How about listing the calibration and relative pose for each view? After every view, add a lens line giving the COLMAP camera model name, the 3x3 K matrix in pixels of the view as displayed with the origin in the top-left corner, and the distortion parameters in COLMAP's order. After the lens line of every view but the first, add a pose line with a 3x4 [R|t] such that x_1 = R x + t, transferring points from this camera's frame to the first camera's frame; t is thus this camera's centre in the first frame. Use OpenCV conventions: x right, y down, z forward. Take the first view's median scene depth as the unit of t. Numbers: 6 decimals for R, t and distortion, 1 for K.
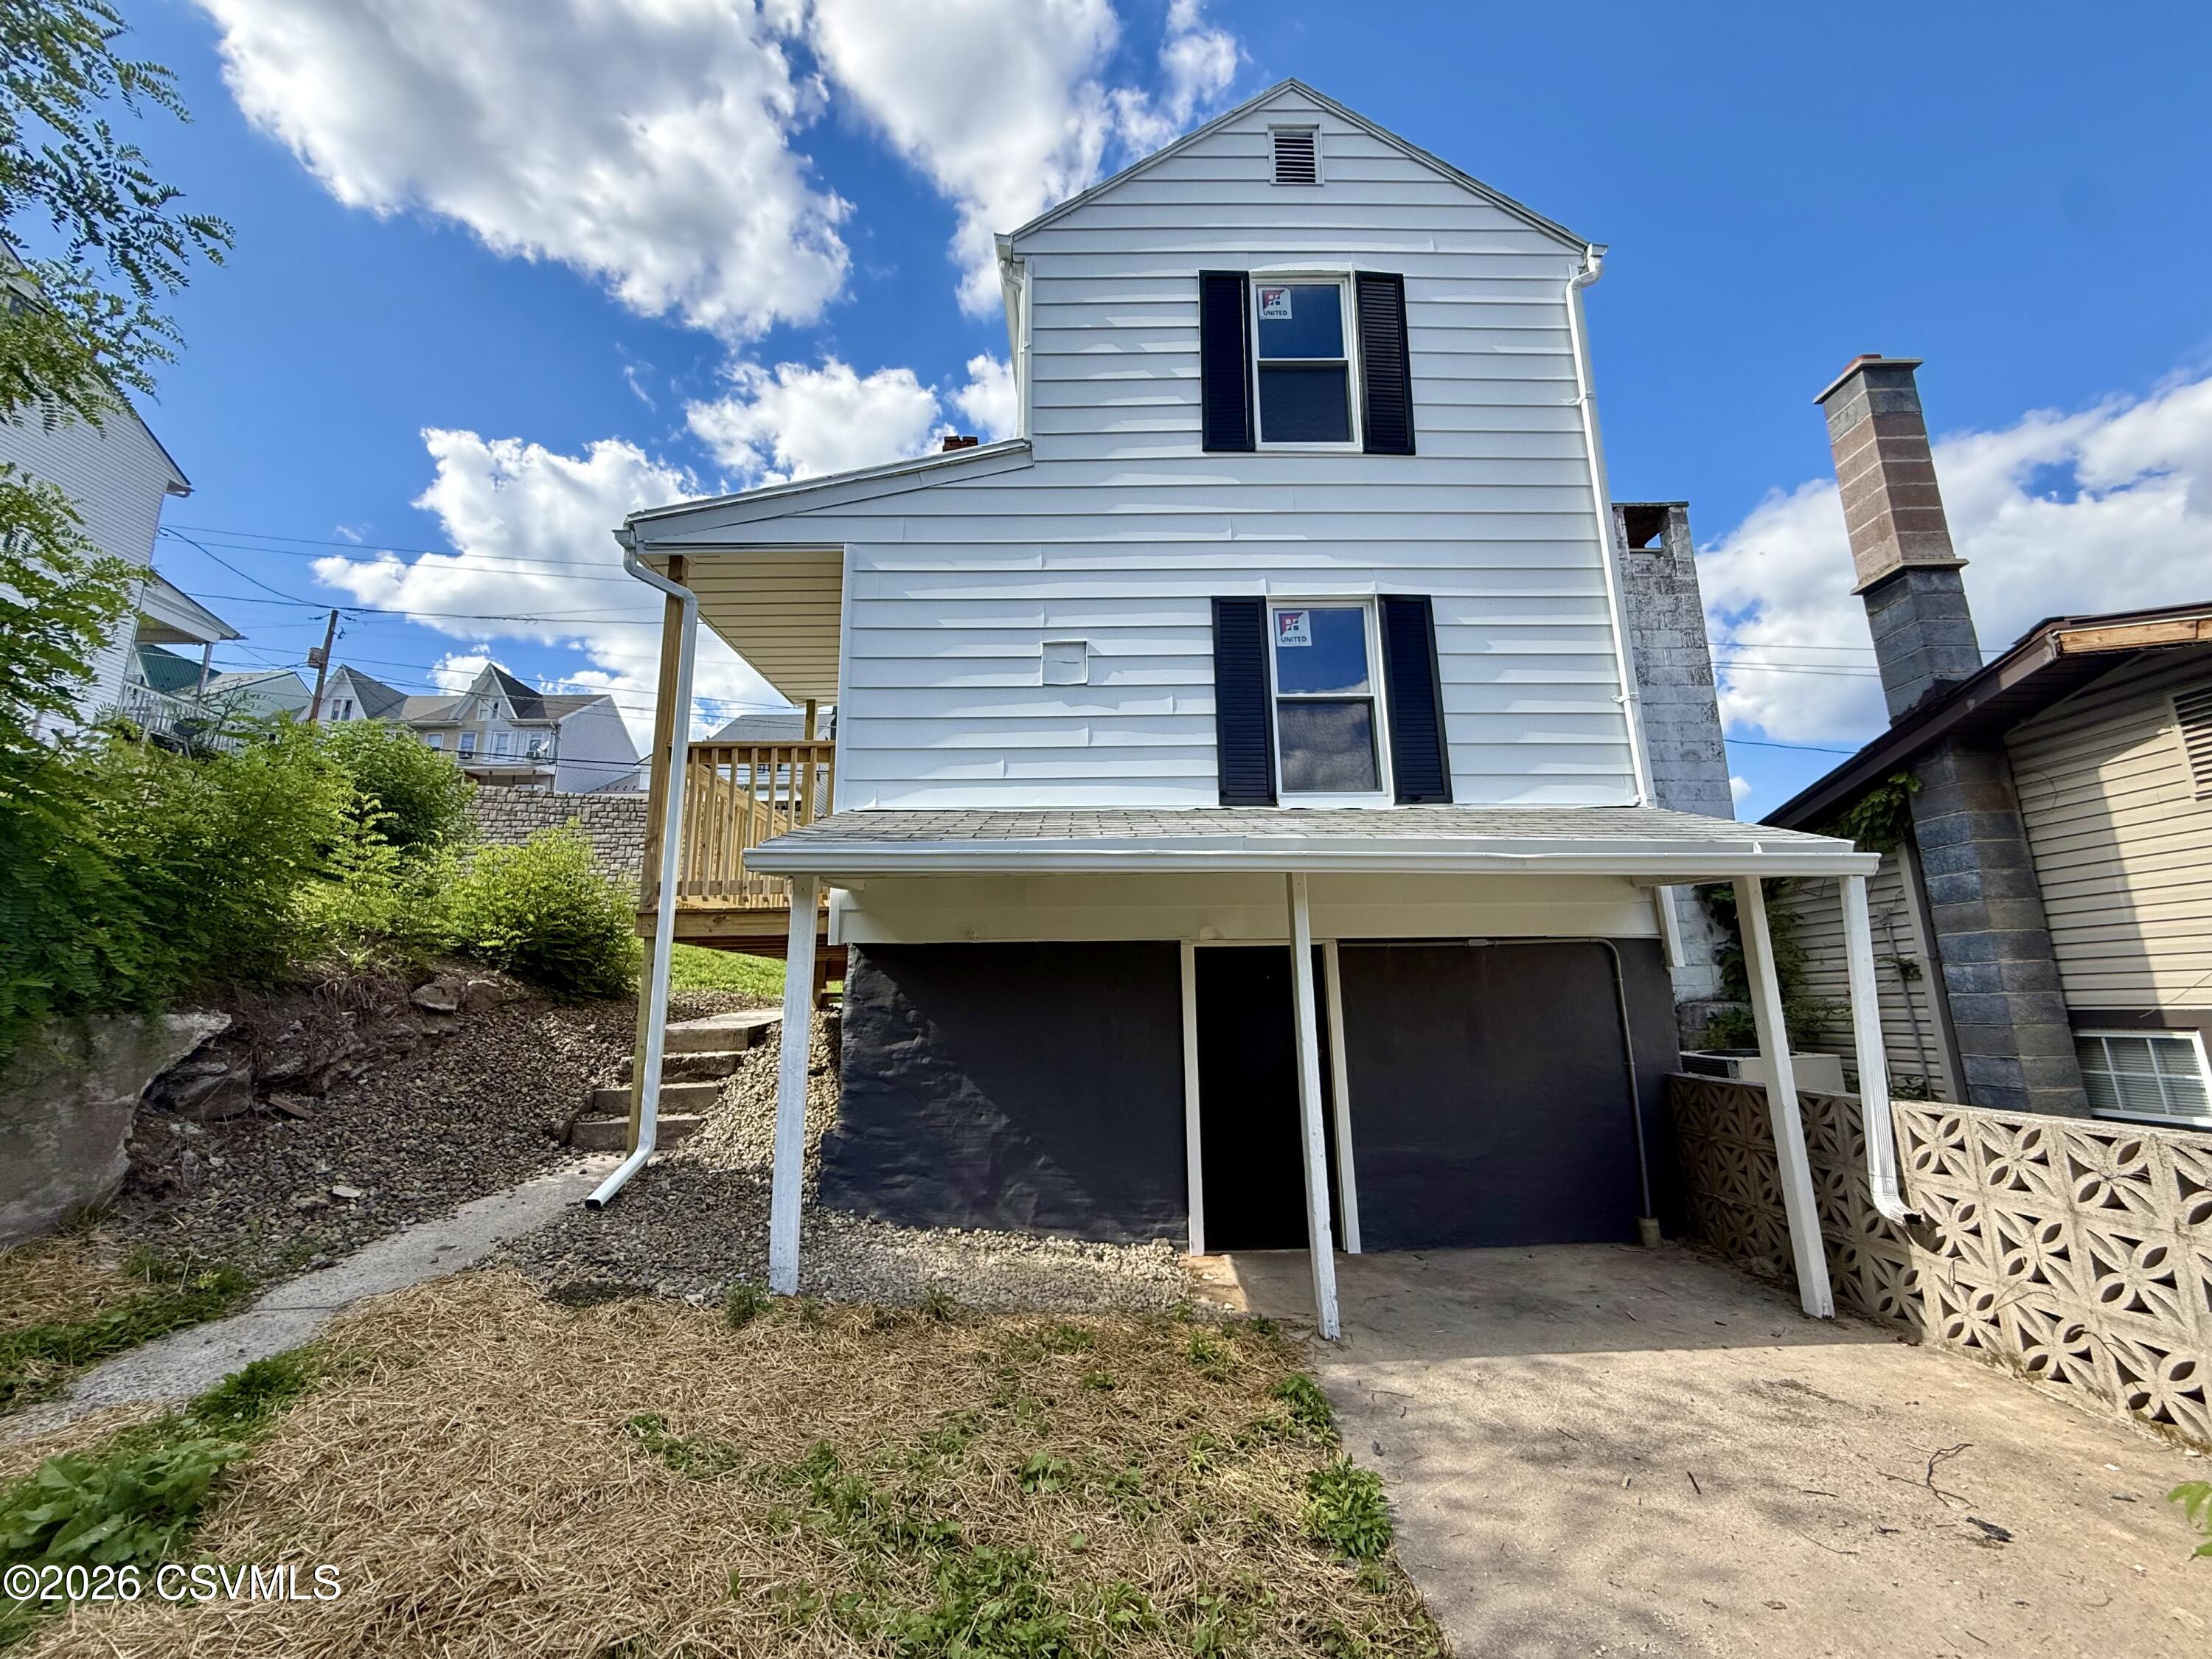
lens RADIAL K [[888.0, 0, 1105.0], [0, 888.0, 821.4], [0, 0, 1]] dist [-0.001125, 0.000023]
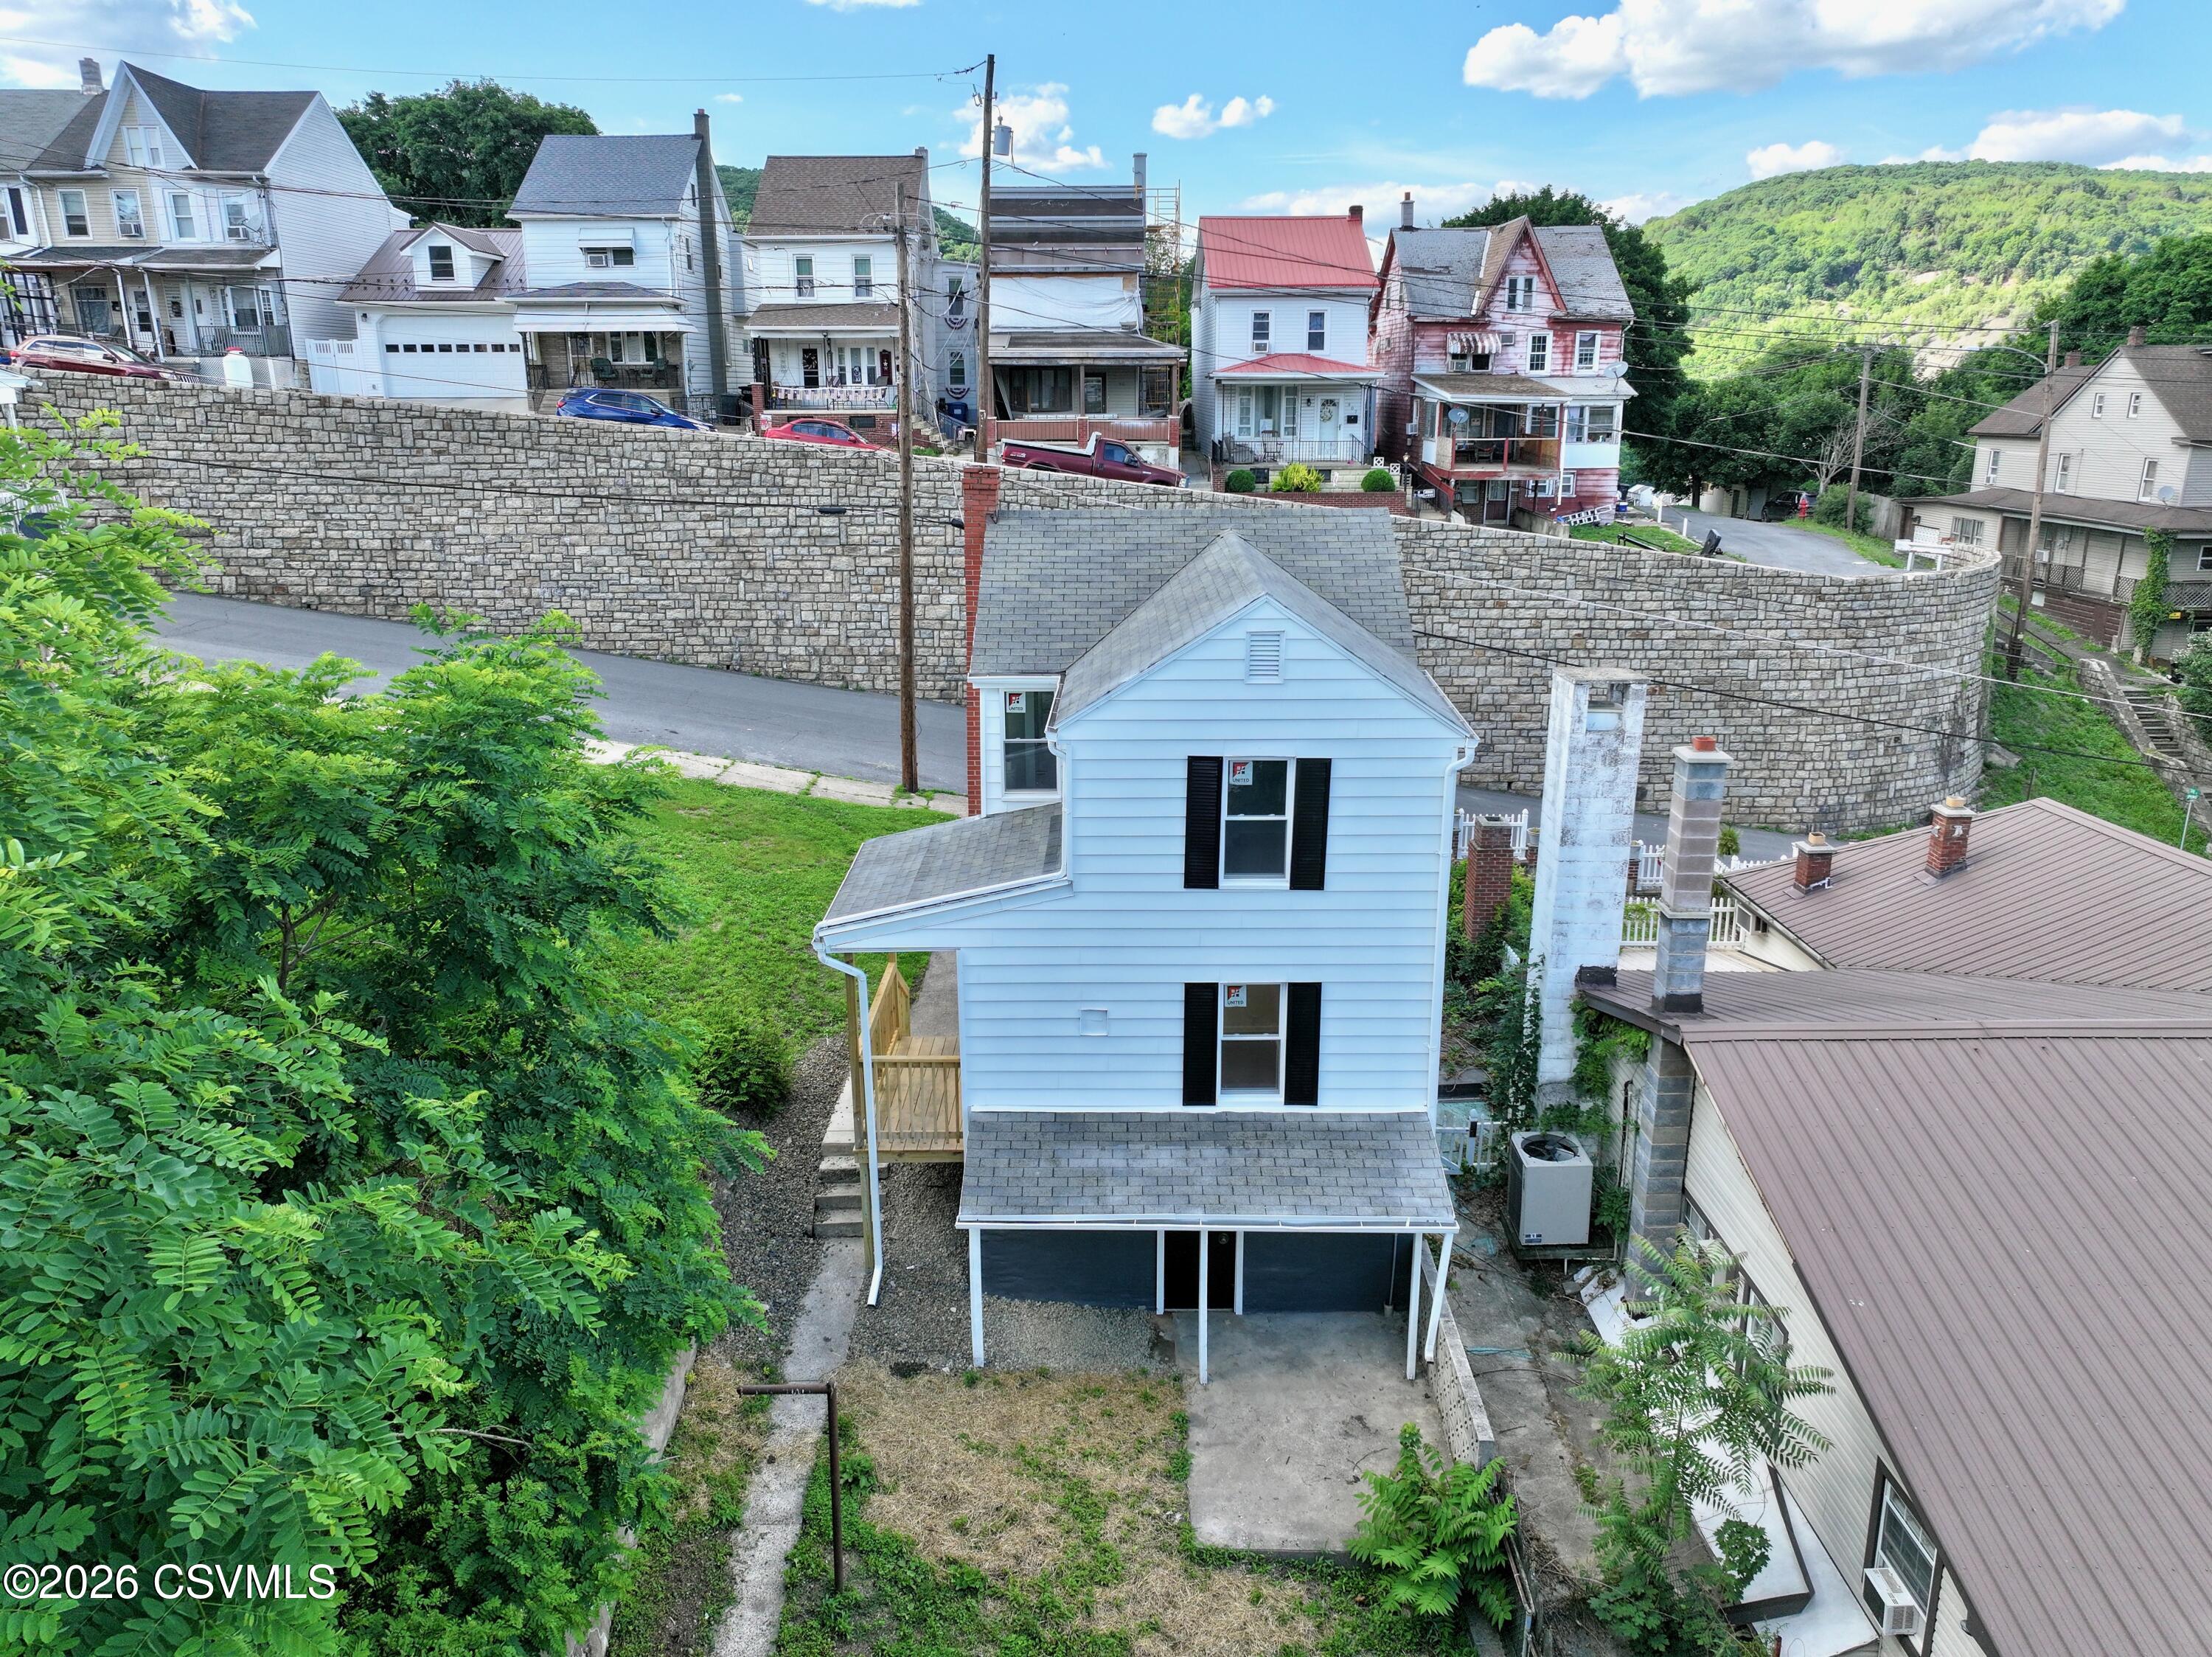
lens RADIAL K [[1539.5, 0, 1108.9], [0, 1539.5, 827.9], [0, 0, 1]] dist [0.008575, -0.003317]
pose [[0.999716, 0.019012, -0.014350, 0.017553], [-0.010173, 0.885510, 0.464508, -1.794301], [0.021539, -0.464231, 0.885452, -1.344493]]
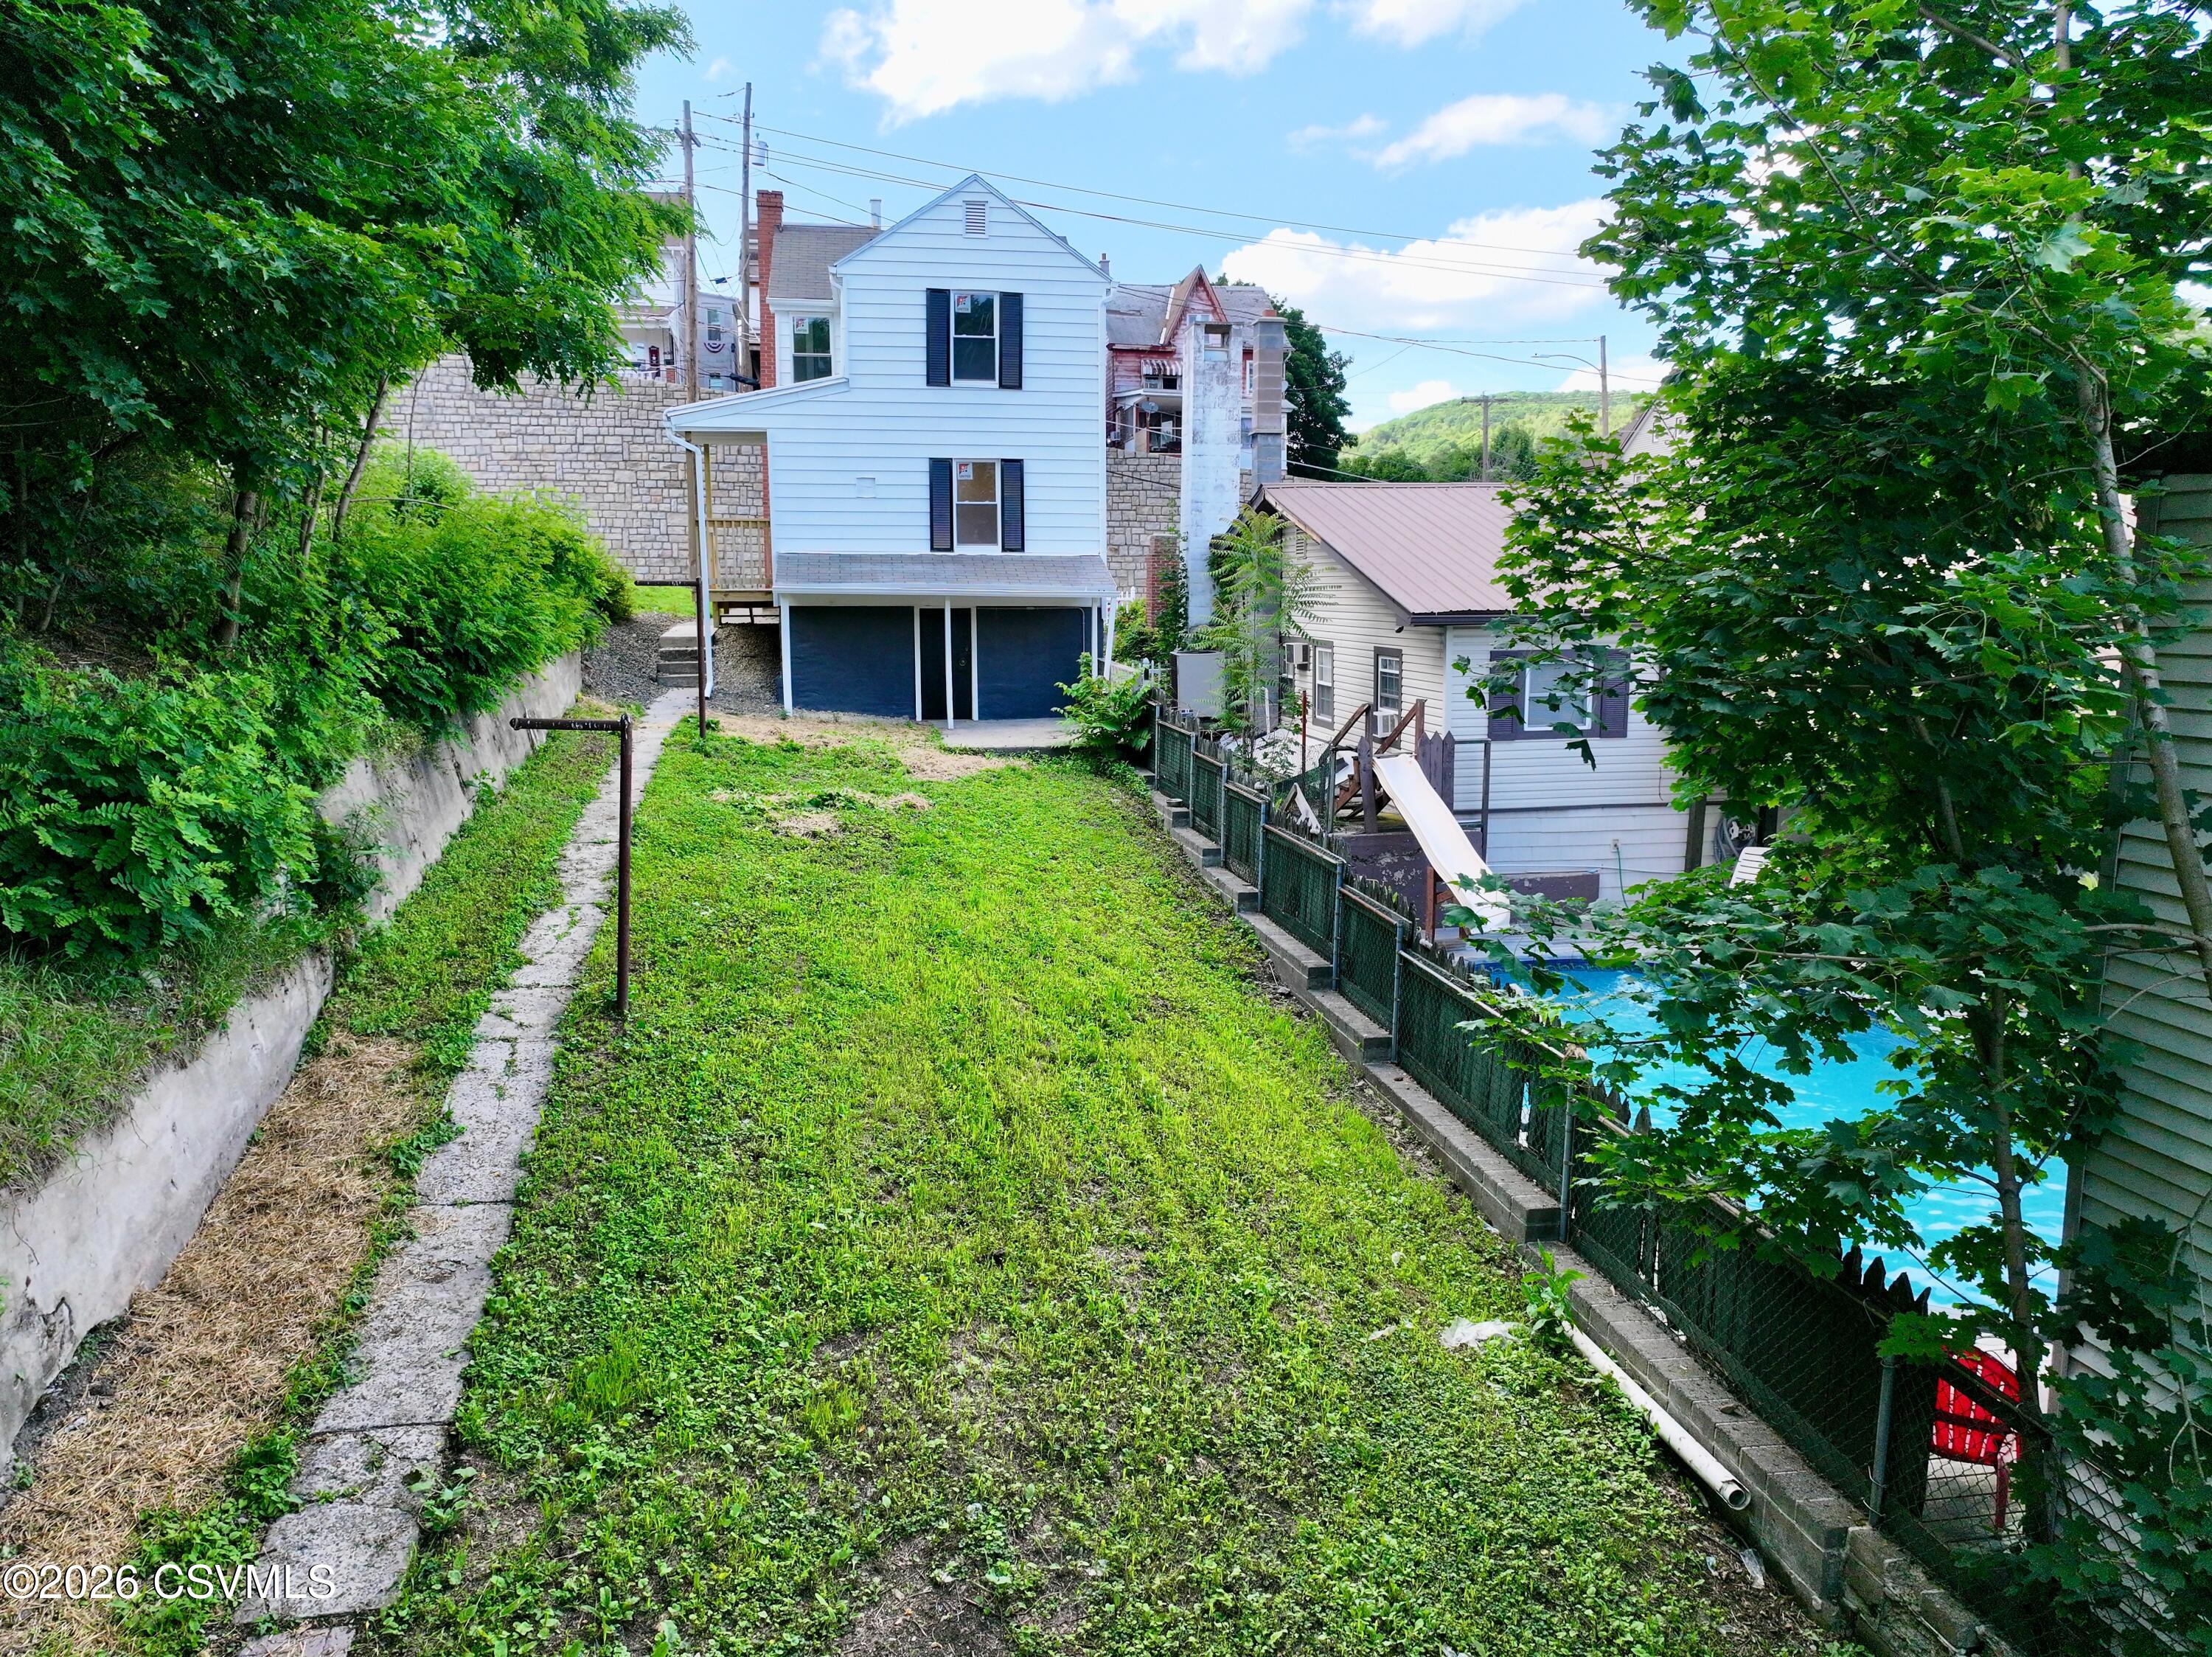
lens RADIAL K [[1539.5, 0, 1113.7], [0, 1539.5, 832.7], [0, 0, 1]] dist [0.008575, -0.003317]
pose [[0.988610, -0.007697, 0.150301, -0.015104], [-0.045384, 0.936953, 0.346495, -0.749912], [-0.143492, -0.349370, 0.925932, -3.136377]]
